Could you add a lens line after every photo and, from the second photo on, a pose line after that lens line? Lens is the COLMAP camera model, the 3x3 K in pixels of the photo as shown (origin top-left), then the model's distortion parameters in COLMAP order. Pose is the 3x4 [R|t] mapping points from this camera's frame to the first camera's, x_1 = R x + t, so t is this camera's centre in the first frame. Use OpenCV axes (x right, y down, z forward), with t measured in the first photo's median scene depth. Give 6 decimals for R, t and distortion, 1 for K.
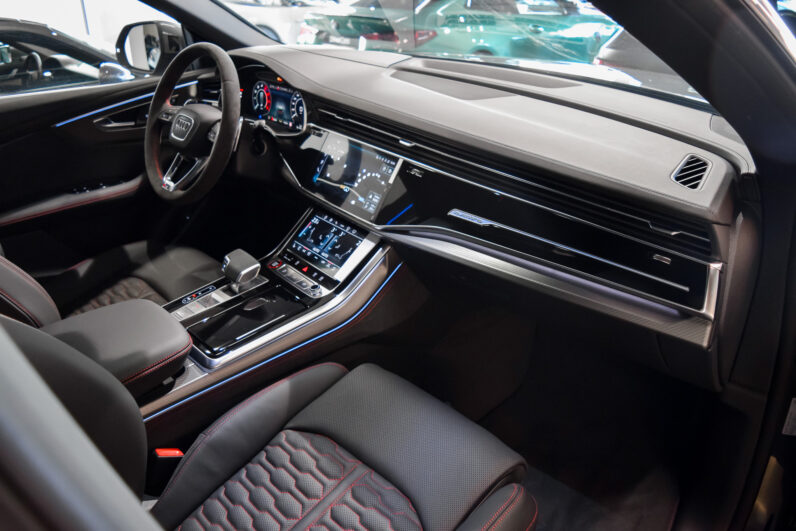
lens RADIAL K [[622.5, 0, 398.0], [0, 622.5, 265.5], [0, 0, 1]] dist [-0.092872, 0.013372]
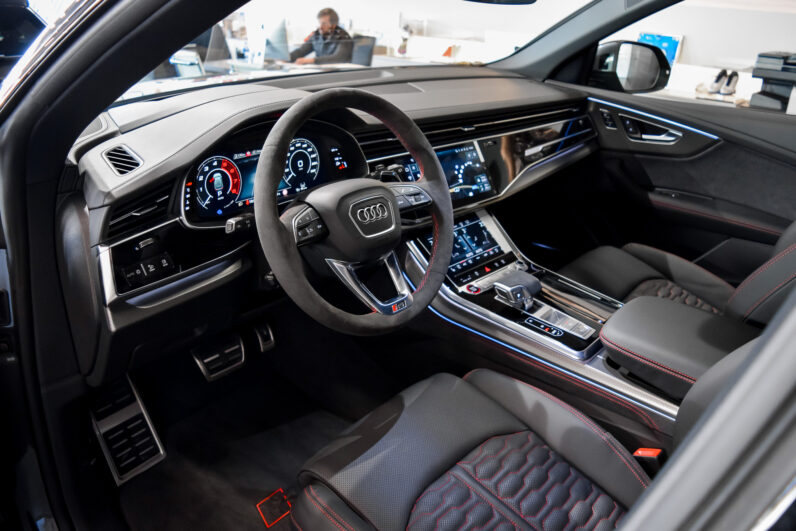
lens RADIAL K [[622.5, 0, 398.0], [0, 622.5, 265.5], [0, 0, 1]] dist [-0.092872, 0.013372]
pose [[-0.089218, -0.411197, 0.907170, -1.103715], [0.421971, 0.809419, 0.408389, -0.499781], [-0.902209, 0.419235, 0.101299, 1.049798]]
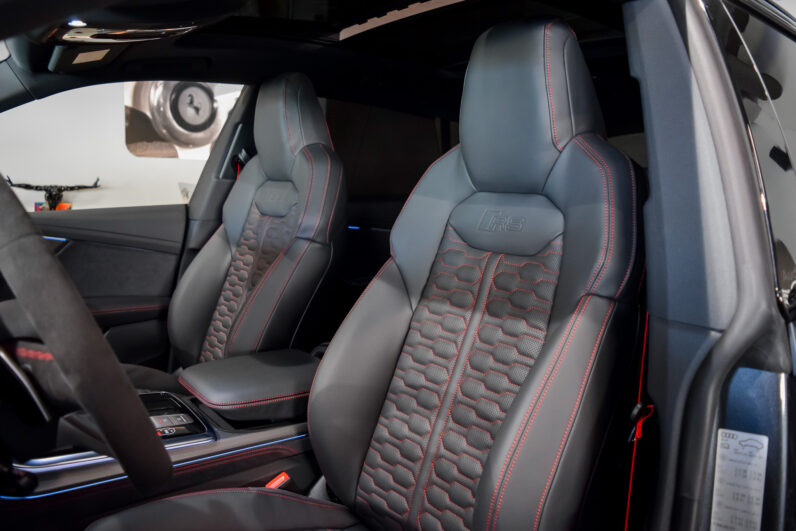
lens RADIAL K [[622.5, 0, 398.0], [0, 622.5, 265.5], [0, 0, 1]] dist [-0.092872, 0.013372]
pose [[-0.995509, -0.034967, 0.087975, -0.700829], [0.021494, 0.821534, 0.569754, -0.585255], [-0.092197, 0.569086, -0.817093, 1.483781]]
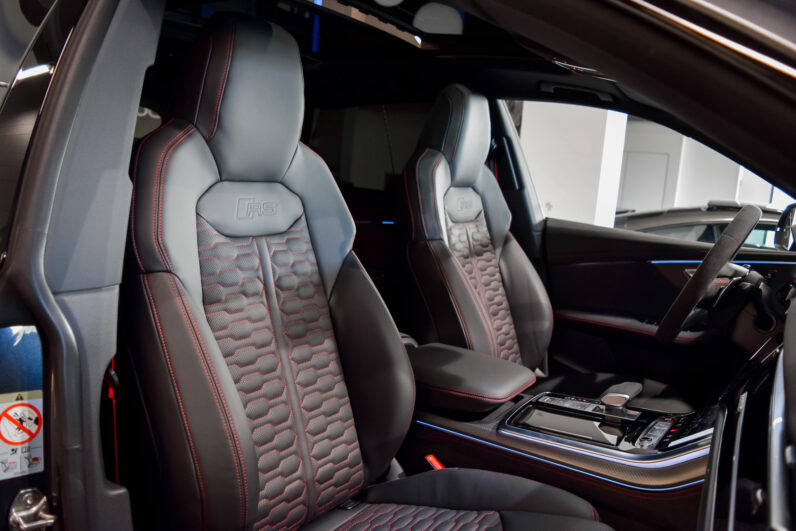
lens RADIAL K [[622.5, 0, 398.0], [0, 622.5, 265.5], [0, 0, 1]] dist [-0.092872, 0.013372]
pose [[0.218766, 0.177897, -0.959424, 0.559345], [-0.509289, 0.859509, 0.043243, -0.034954], [0.832326, 0.479164, 0.278633, 0.325383]]
